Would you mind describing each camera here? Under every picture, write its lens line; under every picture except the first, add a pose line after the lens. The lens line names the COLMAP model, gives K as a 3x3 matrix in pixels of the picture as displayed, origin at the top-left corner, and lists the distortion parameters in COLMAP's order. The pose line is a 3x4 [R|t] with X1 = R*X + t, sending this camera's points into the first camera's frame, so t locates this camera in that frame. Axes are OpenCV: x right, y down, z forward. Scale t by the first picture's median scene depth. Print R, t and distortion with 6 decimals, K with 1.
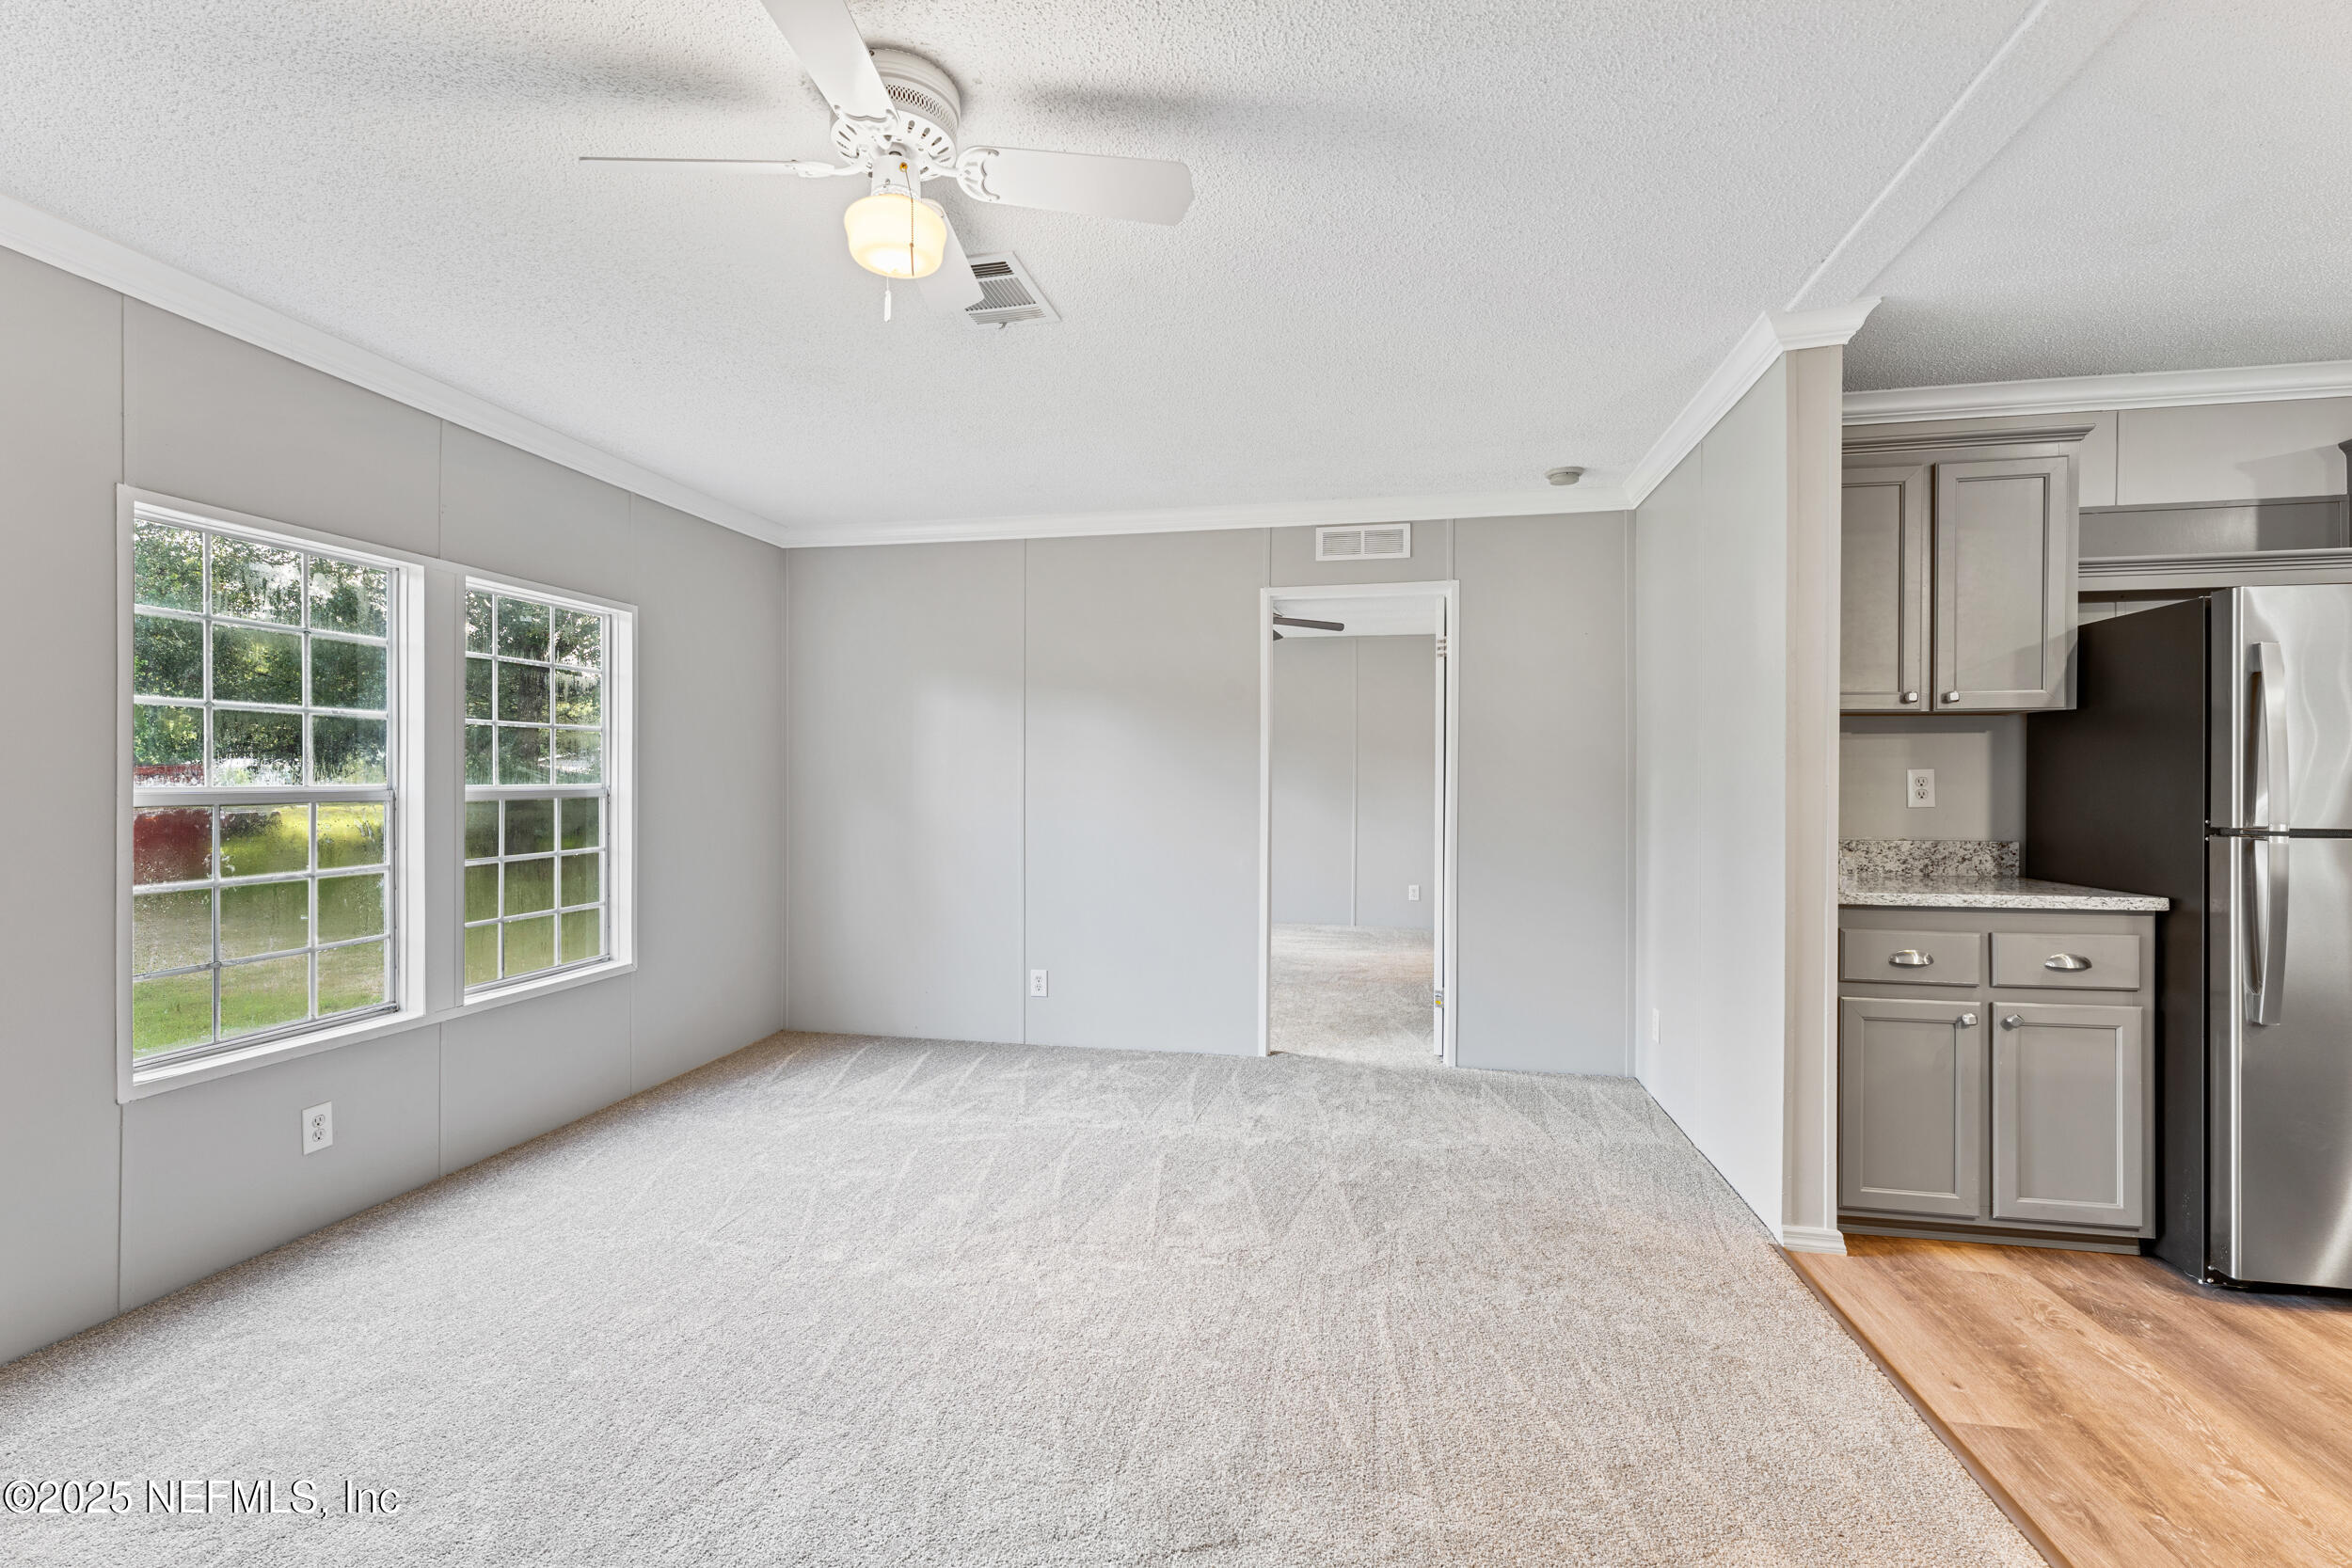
lens RADIAL K [[1042.9, 0, 1186.1], [0, 1042.9, 784.2], [0, 0, 1]] dist [0.007379, -0.000974]
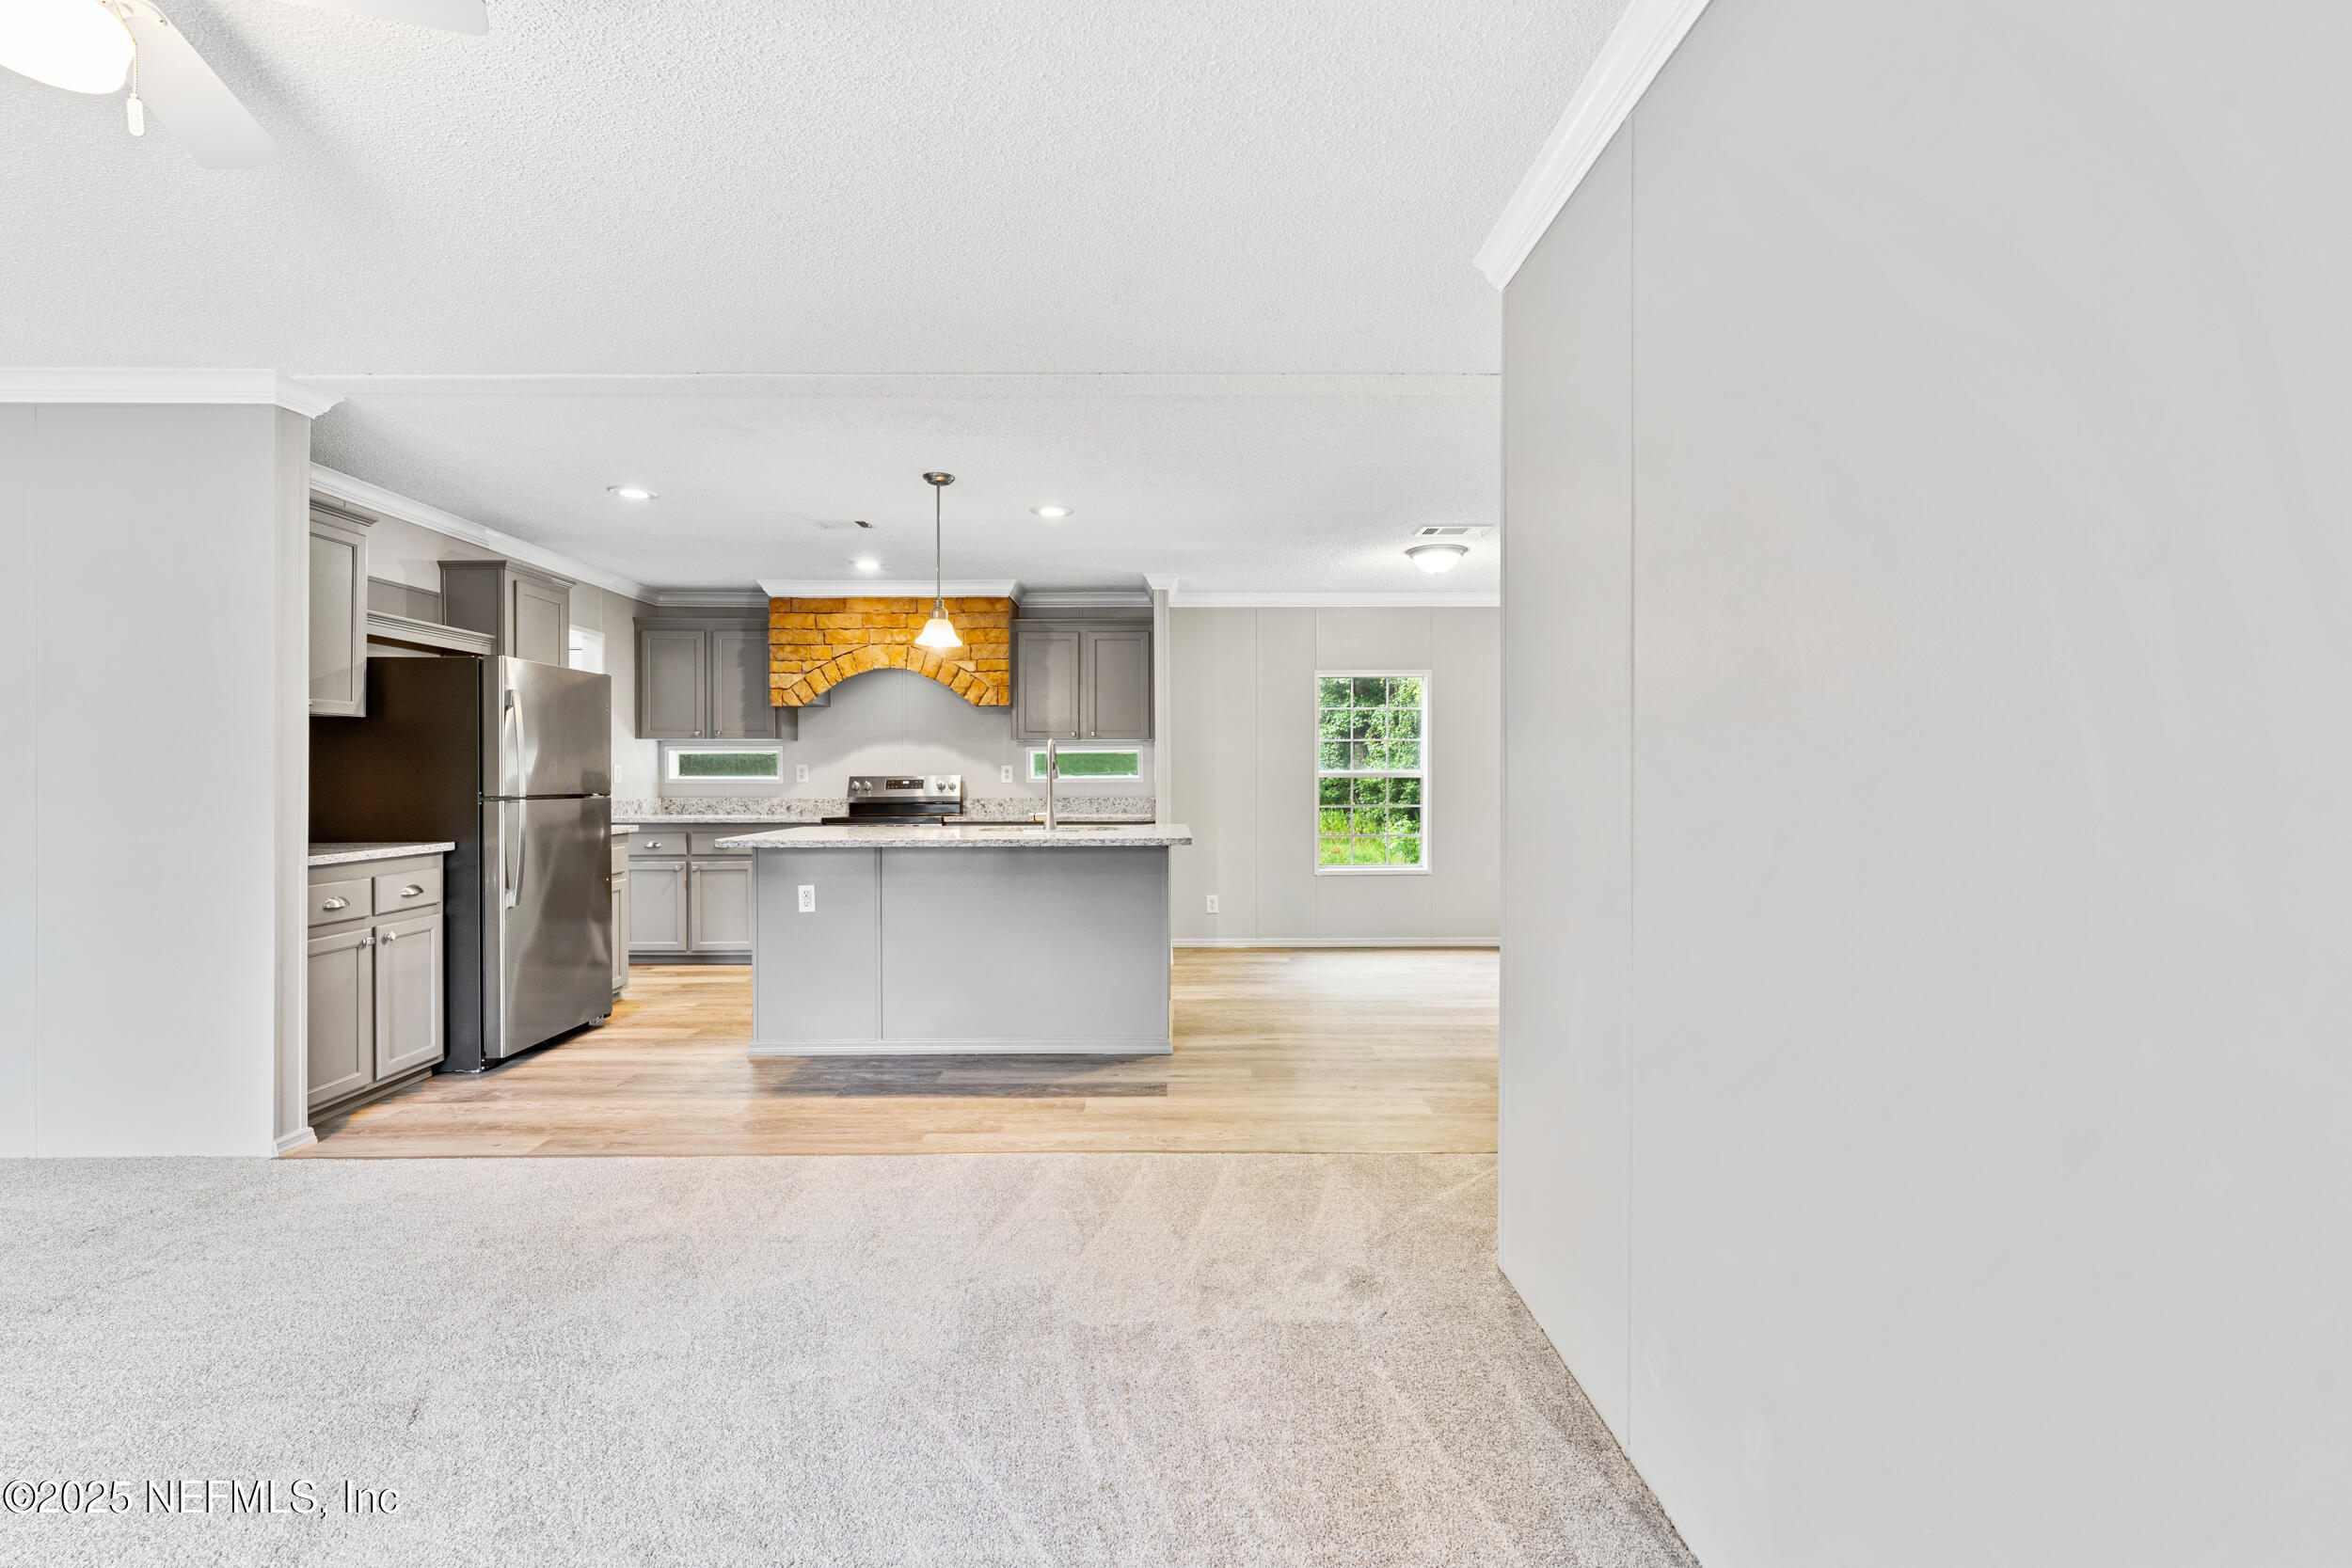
lens RADIAL K [[1009.7, 0, 1168.5], [0, 1009.7, 780.3], [0, 0, 1]] dist [-0.000310, -0.001615]
pose [[-0.198754, -0.006827, 0.980026, -0.757962], [-0.000457, 0.999976, 0.006873, 0.004237], [-0.980049, 0.000918, -0.198752, 0.235621]]
